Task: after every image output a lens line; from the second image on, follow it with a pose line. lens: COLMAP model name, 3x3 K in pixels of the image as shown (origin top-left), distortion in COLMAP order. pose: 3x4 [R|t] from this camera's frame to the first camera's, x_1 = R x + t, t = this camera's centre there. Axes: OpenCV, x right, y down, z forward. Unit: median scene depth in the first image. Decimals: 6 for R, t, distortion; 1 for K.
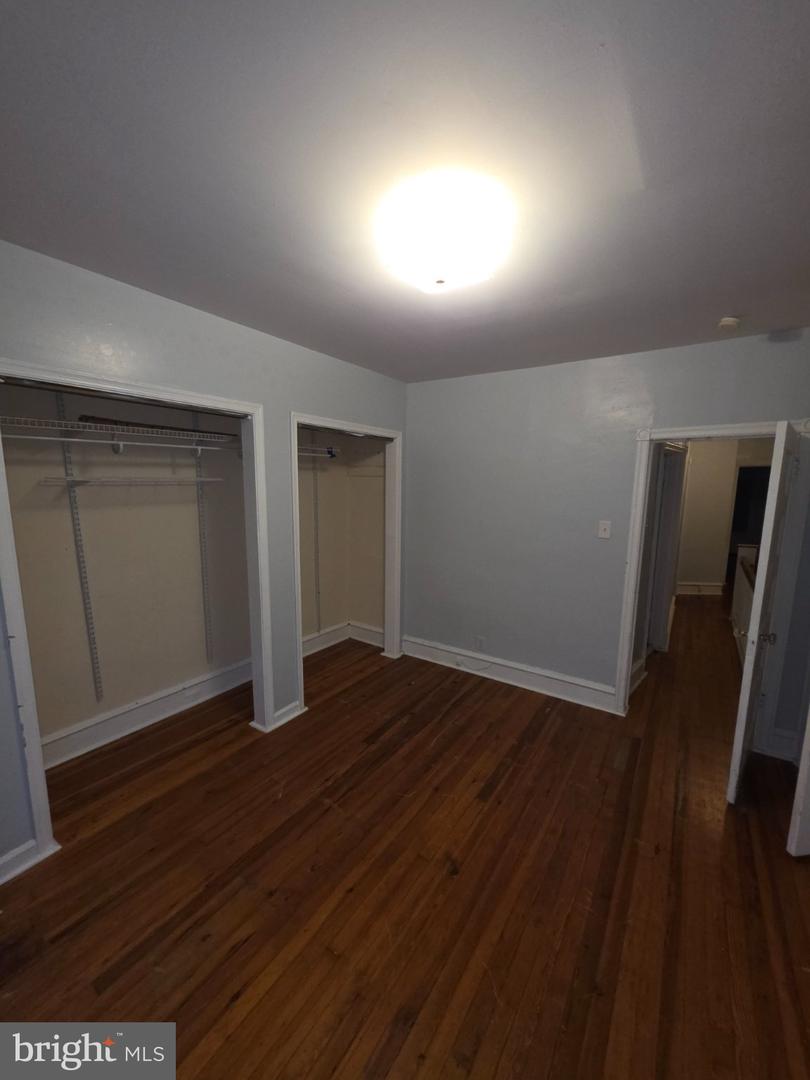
lens RADIAL K [[433.2, 0, 404.2], [0, 433.2, 546.4], [0, 0, 1]] dist [-0.000924, 0.000080]
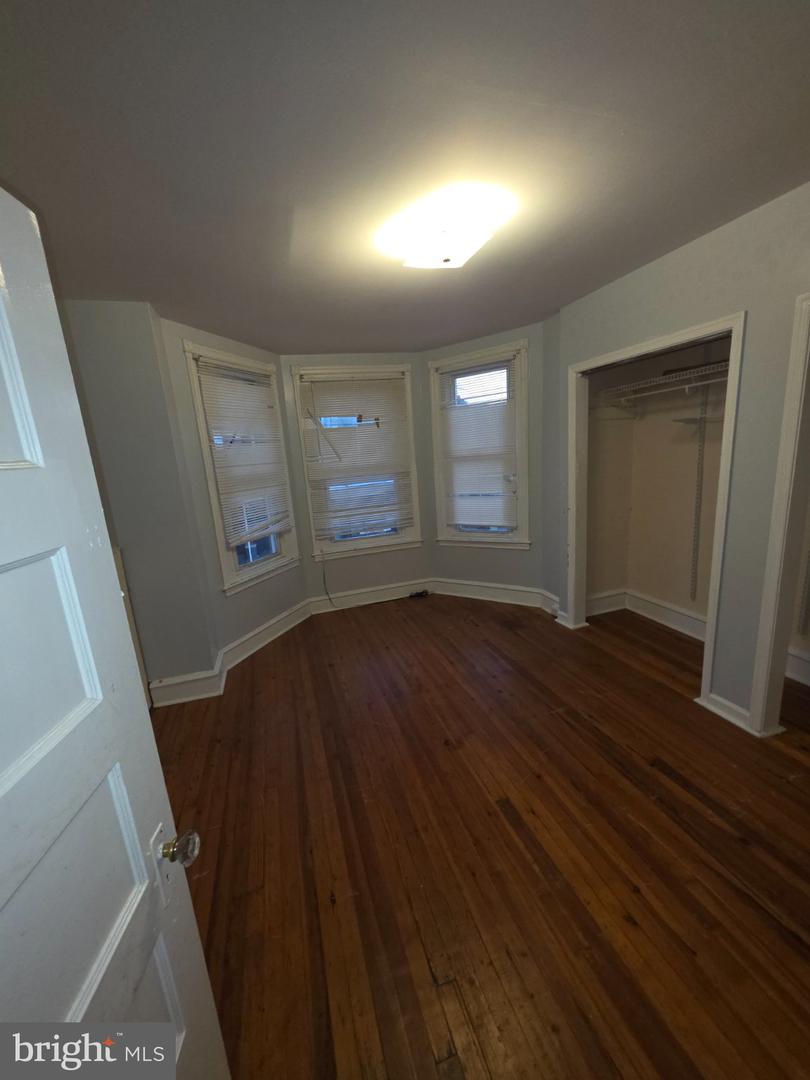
lens RADIAL K [[433.2, 0, 404.2], [0, 433.2, 546.4], [0, 0, 1]] dist [-0.000924, 0.000080]
pose [[-0.630586, 0.204979, -0.748562, 0.807294], [-0.048670, 0.952151, 0.301728, -0.140371], [0.774592, 0.226697, -0.590437, 1.192400]]
